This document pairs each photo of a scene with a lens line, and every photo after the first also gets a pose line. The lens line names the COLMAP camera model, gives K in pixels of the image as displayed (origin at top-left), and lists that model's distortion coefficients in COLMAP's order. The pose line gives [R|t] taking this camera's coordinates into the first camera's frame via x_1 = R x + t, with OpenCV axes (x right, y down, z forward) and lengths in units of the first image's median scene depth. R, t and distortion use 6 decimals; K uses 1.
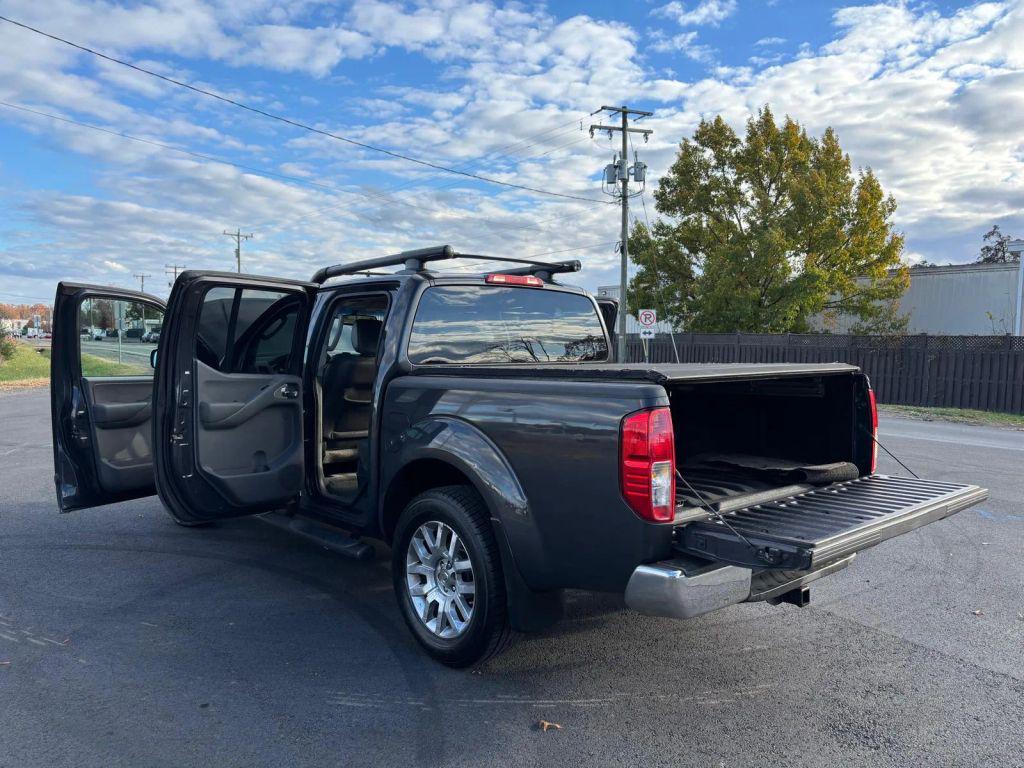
lens RADIAL K [[775.0, 0, 516.9], [0, 775.0, 389.0], [0, 0, 1]] dist [0.003984, -0.001649]
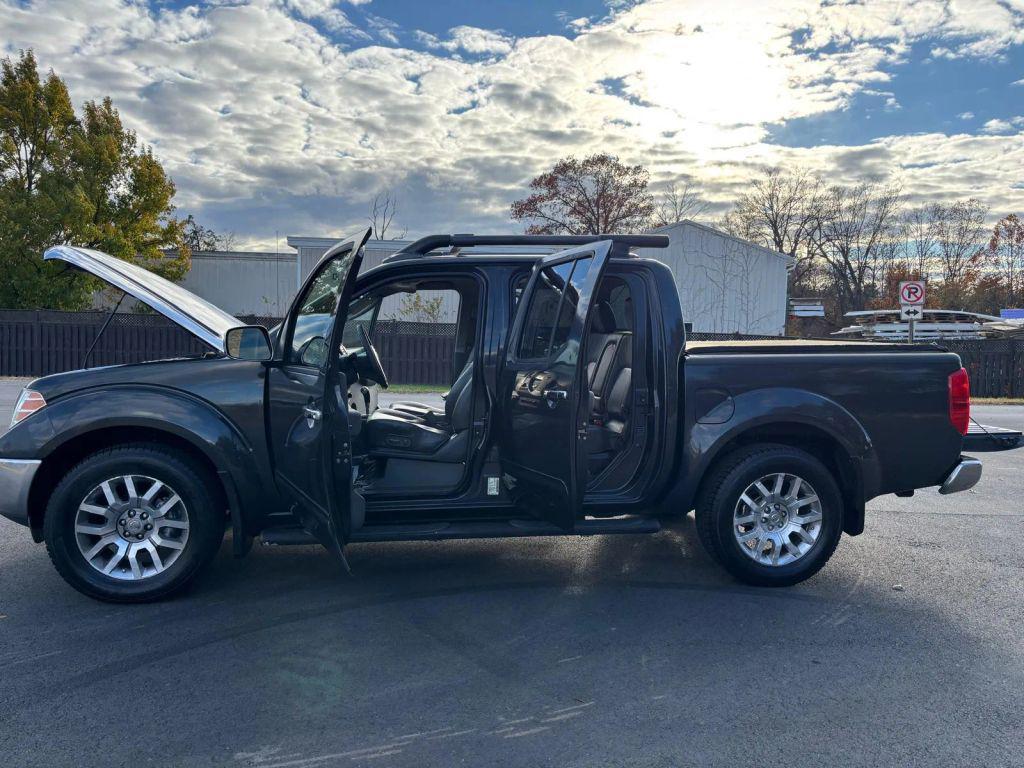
lens RADIAL K [[775.0, 0, 516.9], [0, 775.0, 389.0], [0, 0, 1]] dist [0.003984, -0.001649]
pose [[0.564755, -0.058933, 0.823152, -1.204397], [0.037838, 0.998247, 0.045508, -0.029825], [-0.824391, 0.005445, 0.565995, 0.583391]]
